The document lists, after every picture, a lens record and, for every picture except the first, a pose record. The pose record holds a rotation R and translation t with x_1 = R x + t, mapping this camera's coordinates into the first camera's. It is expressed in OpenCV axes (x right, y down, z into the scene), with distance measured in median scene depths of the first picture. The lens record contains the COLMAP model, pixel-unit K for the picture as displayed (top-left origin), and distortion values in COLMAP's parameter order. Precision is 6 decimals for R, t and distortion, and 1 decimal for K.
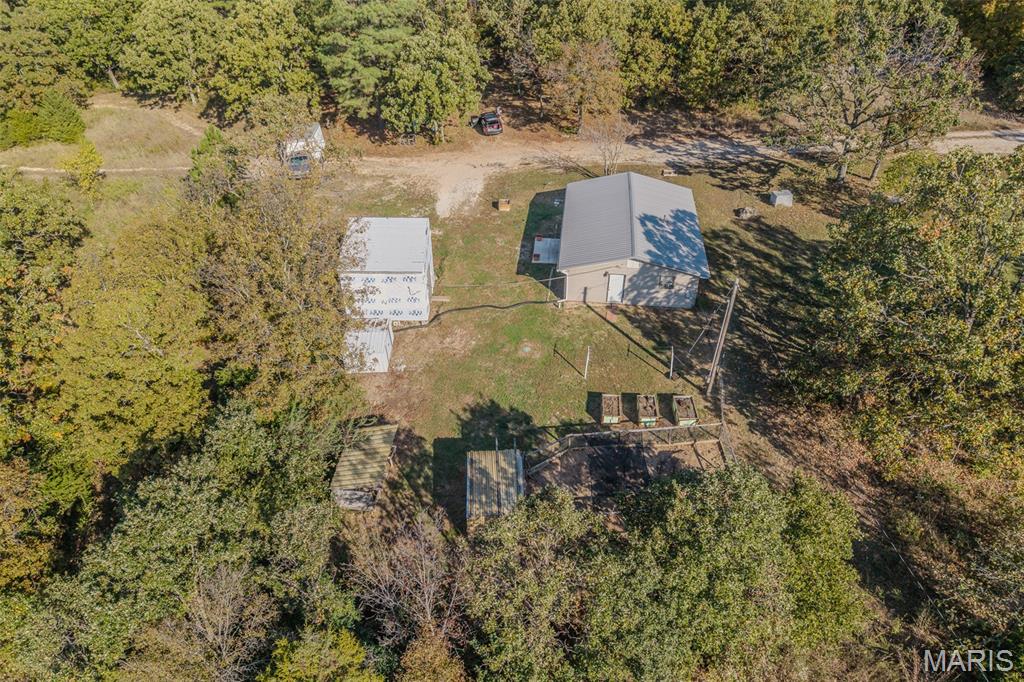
lens RADIAL K [[693.9, 0, 511.7], [0, 693.9, 338.3], [0, 0, 1]] dist [-0.005945, -0.006204]
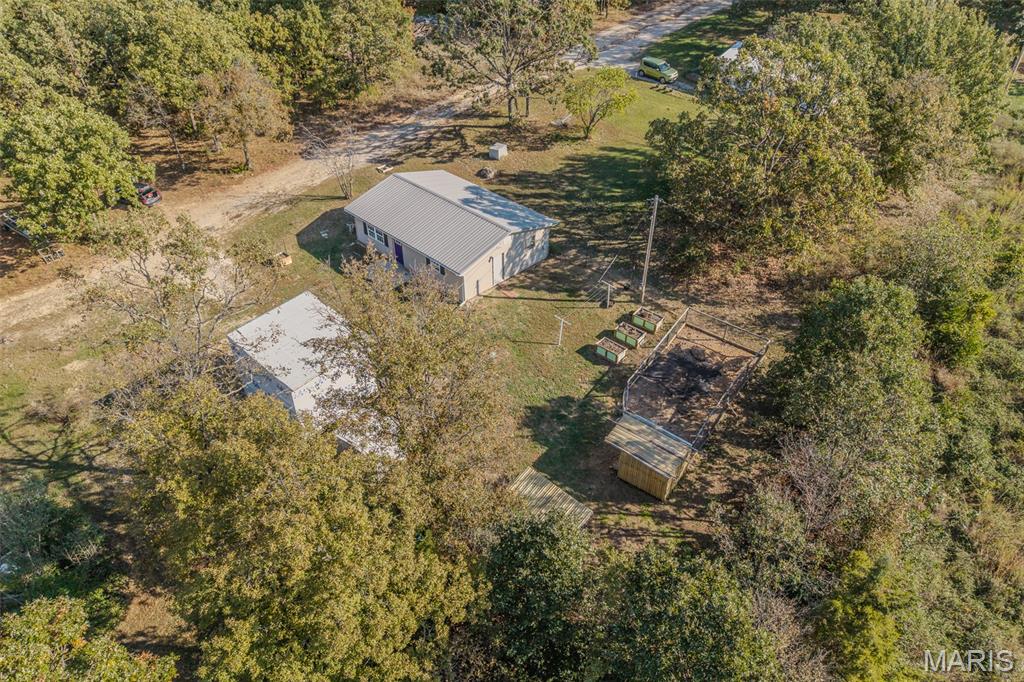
lens RADIAL K [[693.9, 0, 512.7], [0, 693.9, 343.3], [0, 0, 1]] dist [-0.005945, -0.006204]
pose [[0.601146, -0.484142, 0.635791, -0.518815], [0.475794, 0.856048, 0.201996, -0.164535], [-0.642062, 0.181077, 0.744961, 0.209089]]
